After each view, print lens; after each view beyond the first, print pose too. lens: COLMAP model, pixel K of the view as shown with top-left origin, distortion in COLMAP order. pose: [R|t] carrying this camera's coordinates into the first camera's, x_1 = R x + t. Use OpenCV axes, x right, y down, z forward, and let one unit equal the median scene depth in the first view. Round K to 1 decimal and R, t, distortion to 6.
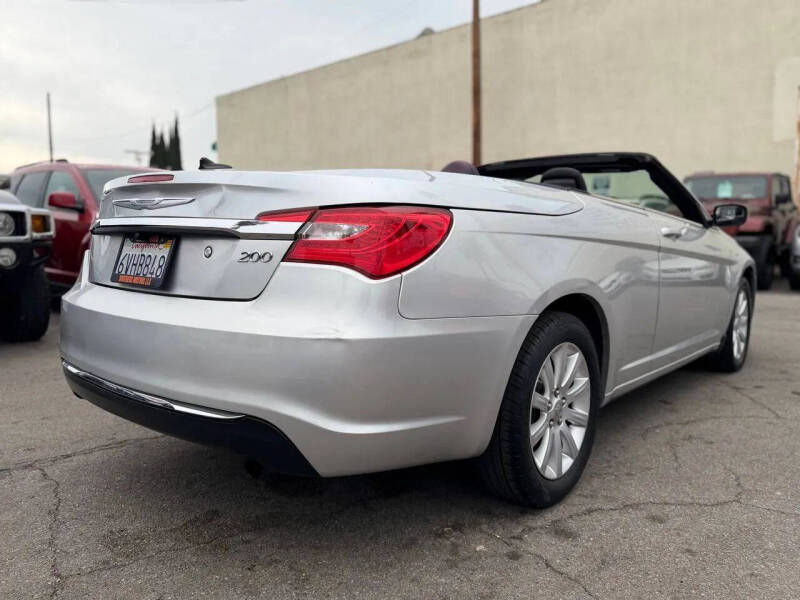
lens RADIAL K [[624.7, 0, 401.8], [0, 624.7, 306.3], [0, 0, 1]] dist [0.039364, -0.053312]
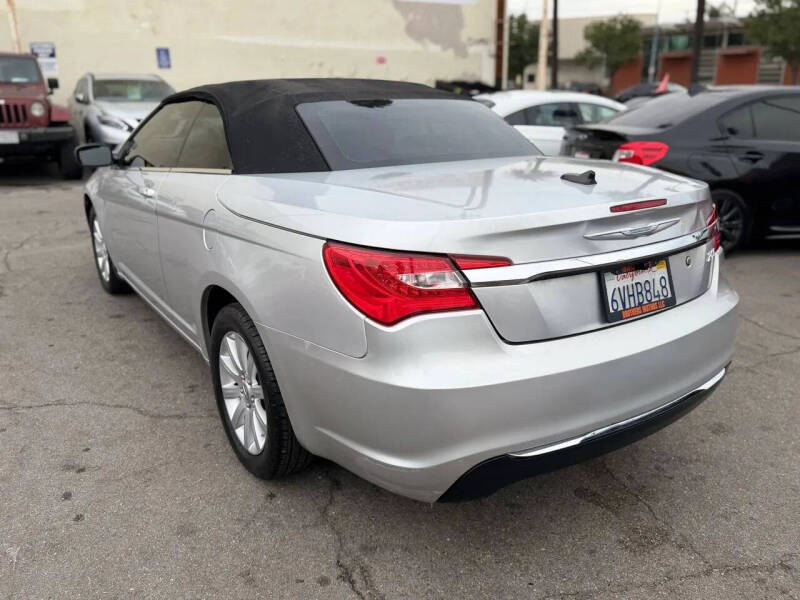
lens RADIAL K [[624.7, 0, 398.0], [0, 624.7, 306.5], [0, 0, 1]] dist [0.039364, -0.053312]
pose [[0.275622, -0.316991, 0.907496, -1.327009], [0.114879, 0.948160, 0.296304, -0.356840], [-0.954377, 0.022584, 0.297749, 0.996108]]
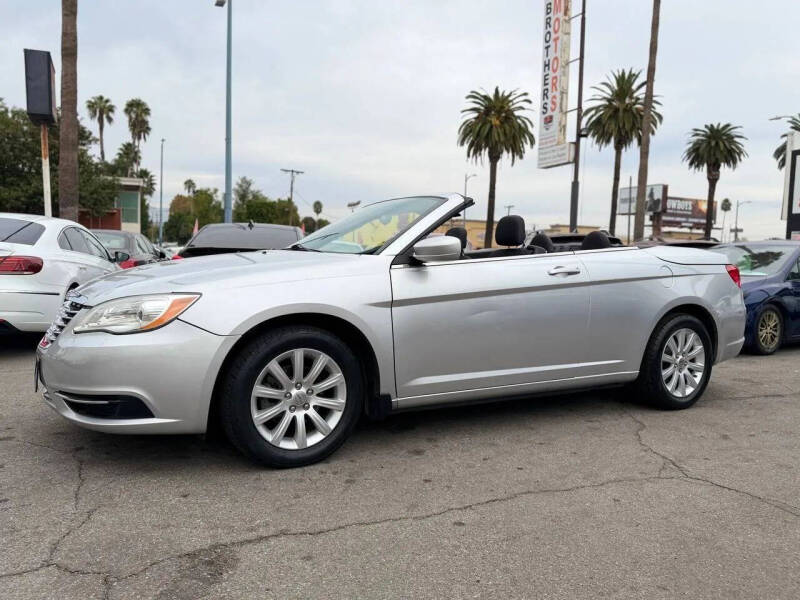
lens RADIAL K [[624.7, 0, 405.1], [0, 624.7, 293.6], [0, 0, 1]] dist [0.039364, -0.053312]
pose [[-0.941667, -0.047551, 0.333169, -0.213816], [0.007000, 0.986986, 0.160651, -0.473505], [-0.336472, 0.153612, -0.929080, 3.883137]]
